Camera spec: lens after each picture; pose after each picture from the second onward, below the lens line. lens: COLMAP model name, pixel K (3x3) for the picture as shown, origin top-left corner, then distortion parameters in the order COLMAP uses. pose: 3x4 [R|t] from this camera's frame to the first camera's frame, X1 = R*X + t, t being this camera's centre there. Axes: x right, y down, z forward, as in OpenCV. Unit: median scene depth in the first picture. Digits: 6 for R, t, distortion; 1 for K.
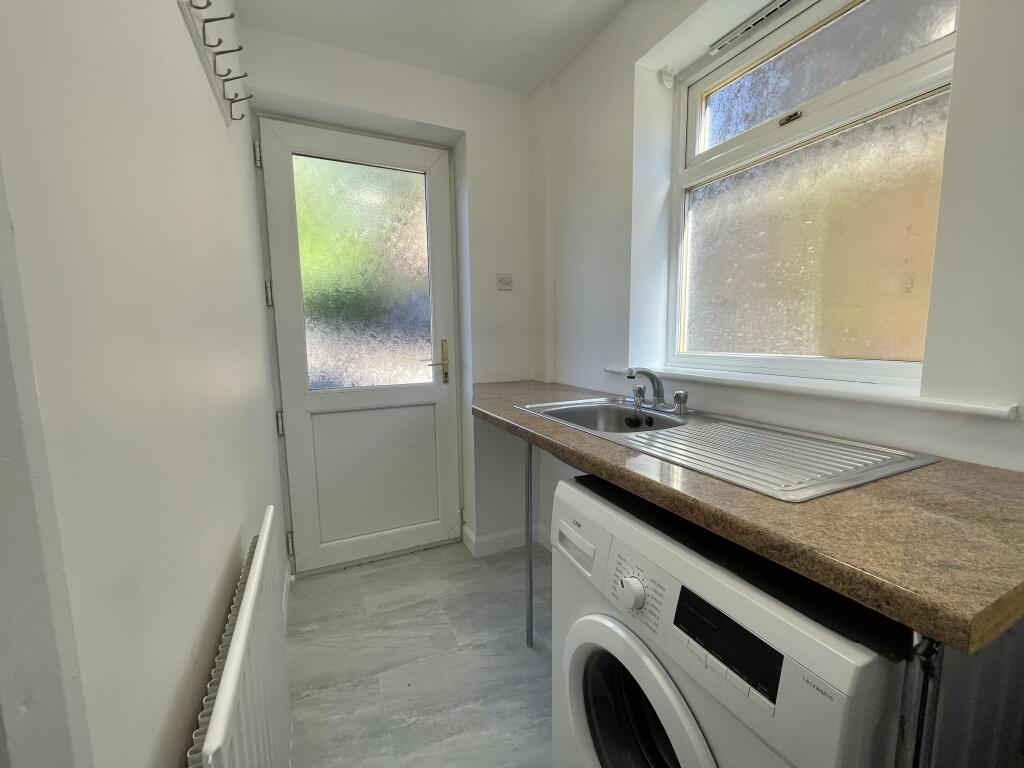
lens RADIAL K [[412.9, 0, 511.1], [0, 412.9, 384.2], [0, 0, 1]] dist [-0.001131, -0.000174]
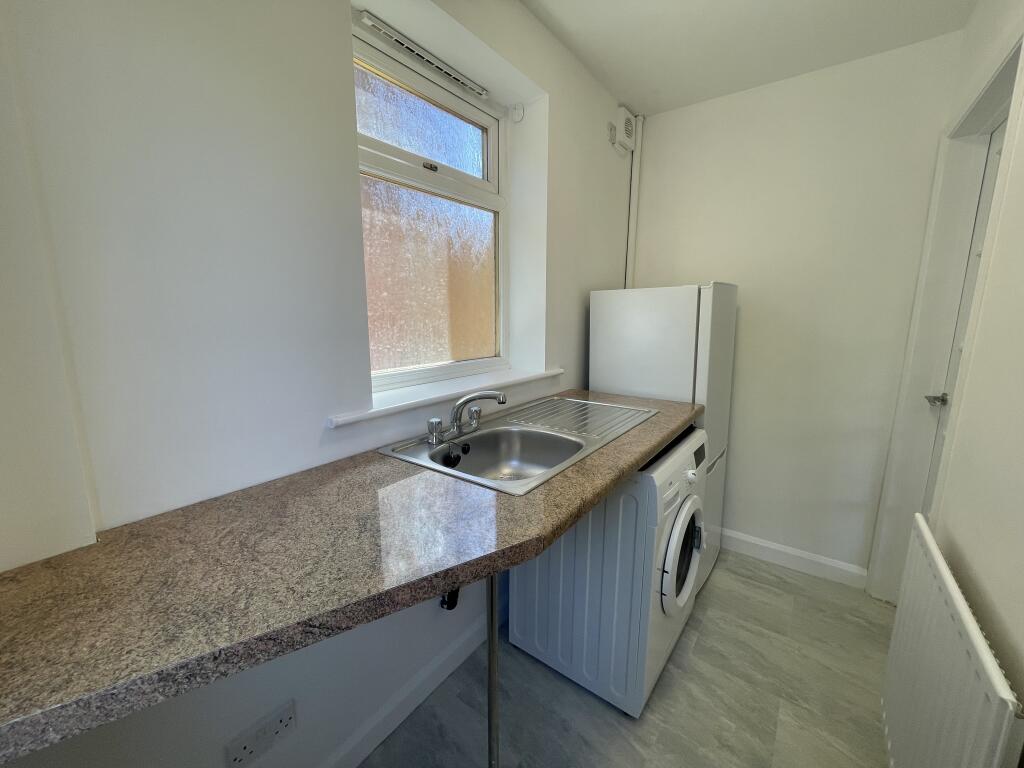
lens RADIAL K [[412.9, 0, 512.9], [0, 412.9, 385.5], [0, 0, 1]] dist [-0.001131, -0.000174]
pose [[-0.473608, -0.149630, 0.867932, -0.499847], [0.106425, 0.968519, 0.225044, -0.244571], [-0.874282, 0.198952, -0.442774, 1.277708]]
